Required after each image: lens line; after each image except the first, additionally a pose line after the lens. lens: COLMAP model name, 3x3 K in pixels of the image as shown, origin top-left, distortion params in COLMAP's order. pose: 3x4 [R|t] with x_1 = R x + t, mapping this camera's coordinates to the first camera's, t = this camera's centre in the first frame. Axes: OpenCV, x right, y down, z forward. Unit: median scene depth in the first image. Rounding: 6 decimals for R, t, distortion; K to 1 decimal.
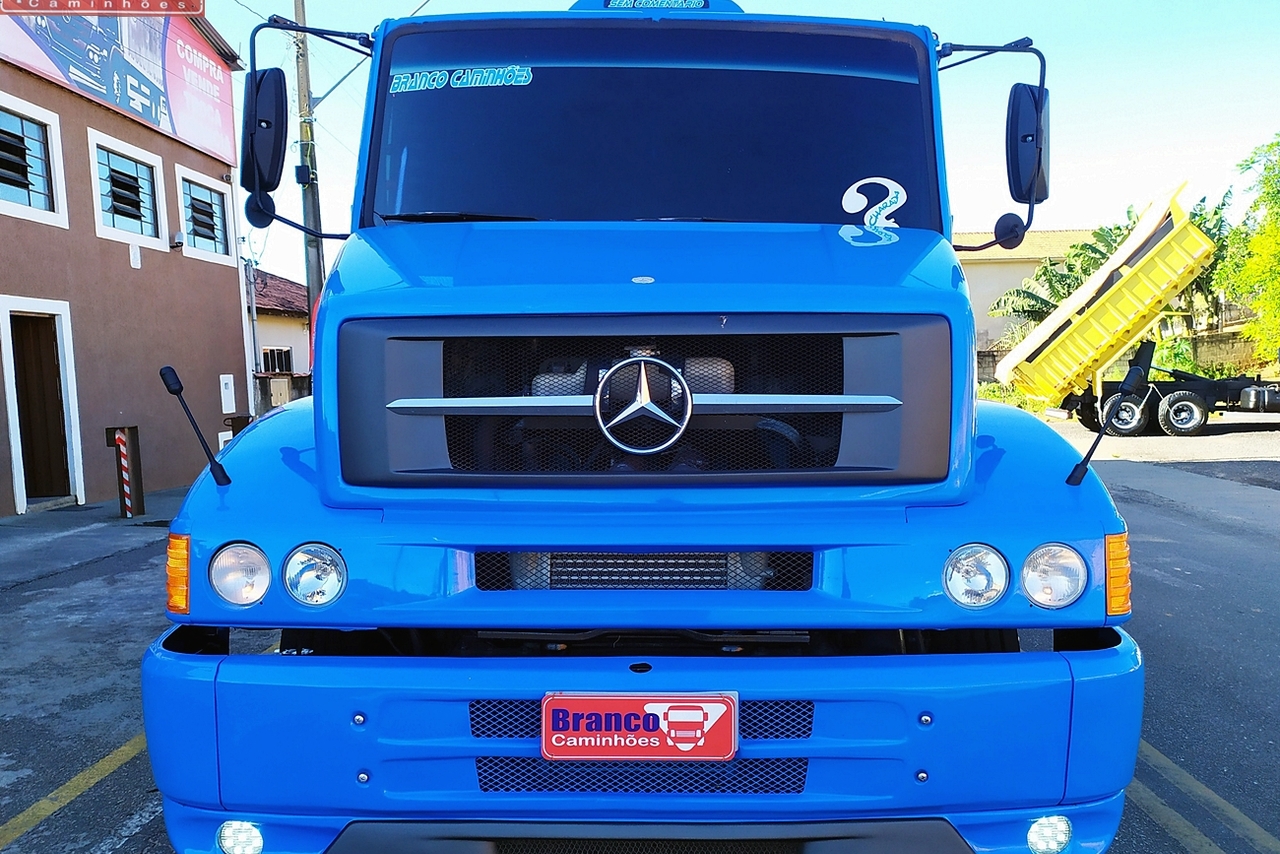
lens RADIAL K [[1000.5, 0, 677.7], [0, 1000.5, 441.4], [0, 0, 1]] dist [0.044974, -0.051469]
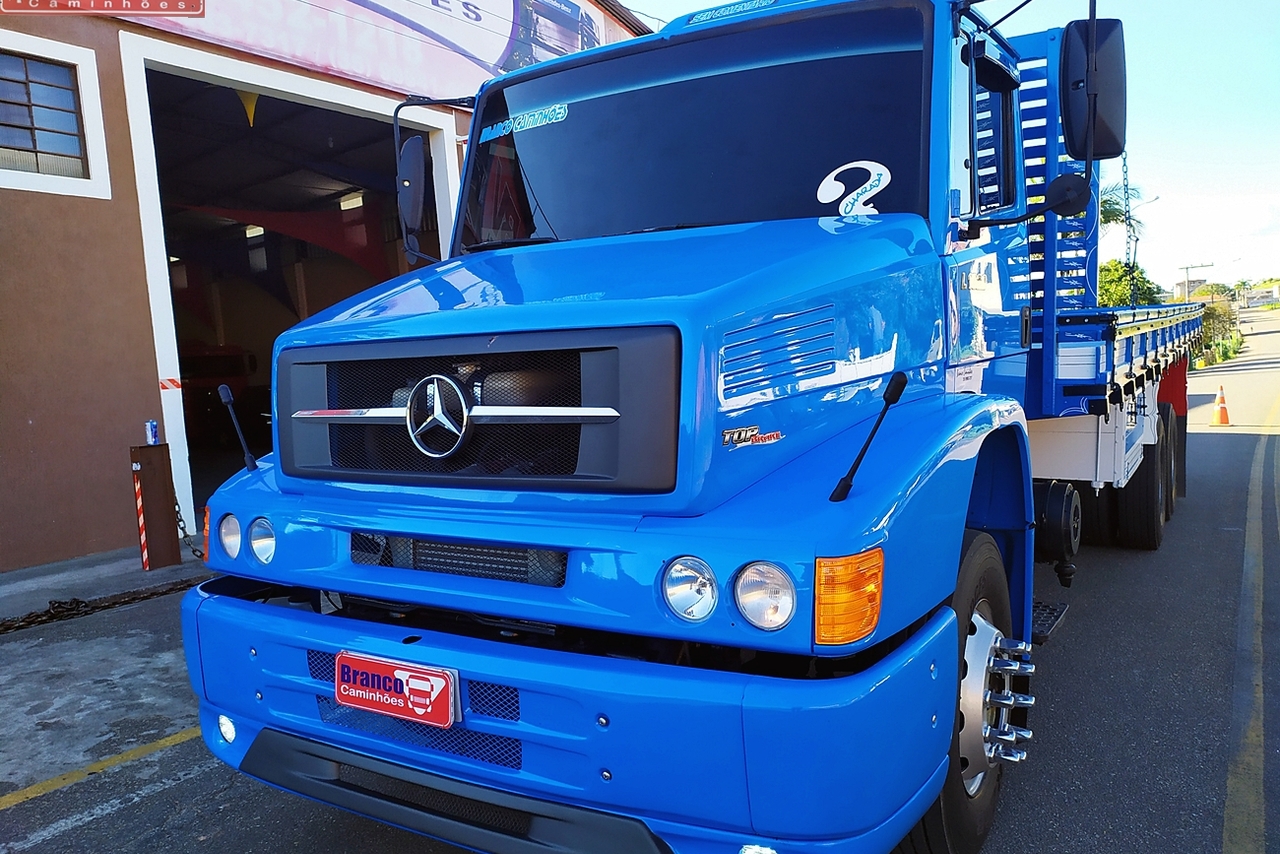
lens RADIAL K [[1000.5, 0, 650.6], [0, 1000.5, 429.5], [0, 0, 1]] dist [0.044974, -0.051469]
pose [[0.848403, 0.008678, -0.529279, 0.797780], [-0.000616, 0.999881, 0.015405, -0.039237], [0.529350, -0.012744, 0.848308, 0.143087]]
